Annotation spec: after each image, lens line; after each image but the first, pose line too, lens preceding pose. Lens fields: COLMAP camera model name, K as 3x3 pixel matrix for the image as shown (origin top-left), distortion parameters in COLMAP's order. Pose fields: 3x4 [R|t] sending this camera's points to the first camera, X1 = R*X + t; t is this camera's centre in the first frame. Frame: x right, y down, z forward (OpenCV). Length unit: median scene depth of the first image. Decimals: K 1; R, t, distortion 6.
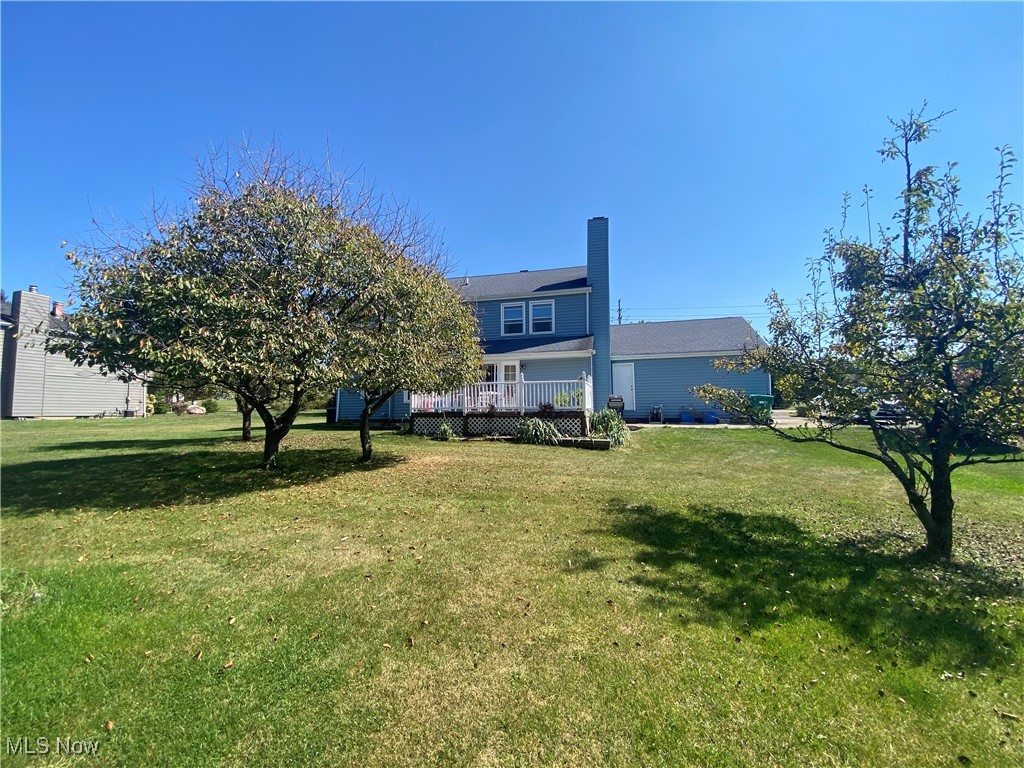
lens RADIAL K [[417.2, 0, 512.0], [0, 417.2, 384.0], [0, 0, 1]] dist [0.023293, -0.022181]
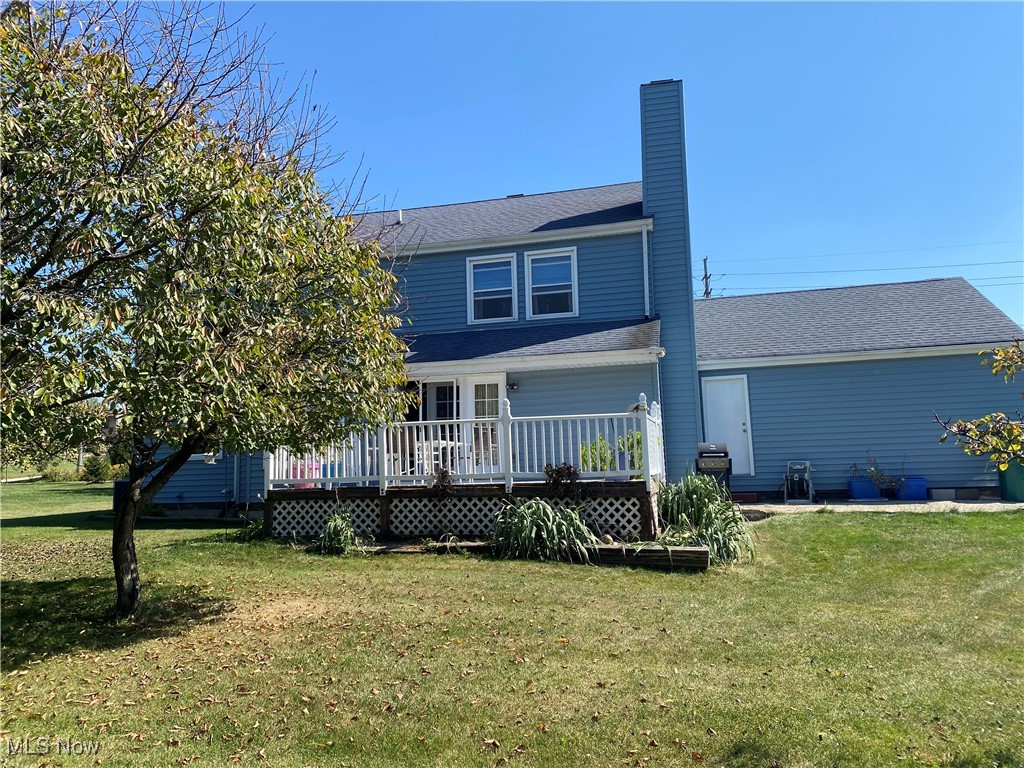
lens RADIAL K [[760.6, 0, 507.1], [0, 760.6, 364.1], [0, 0, 1]] dist [0.009756, -0.002234]
pose [[0.999830, -0.018215, -0.002986, 0.026166], [0.017928, 0.996812, -0.077748, 0.000032], [0.004393, 0.077681, 0.996969, 0.162530]]
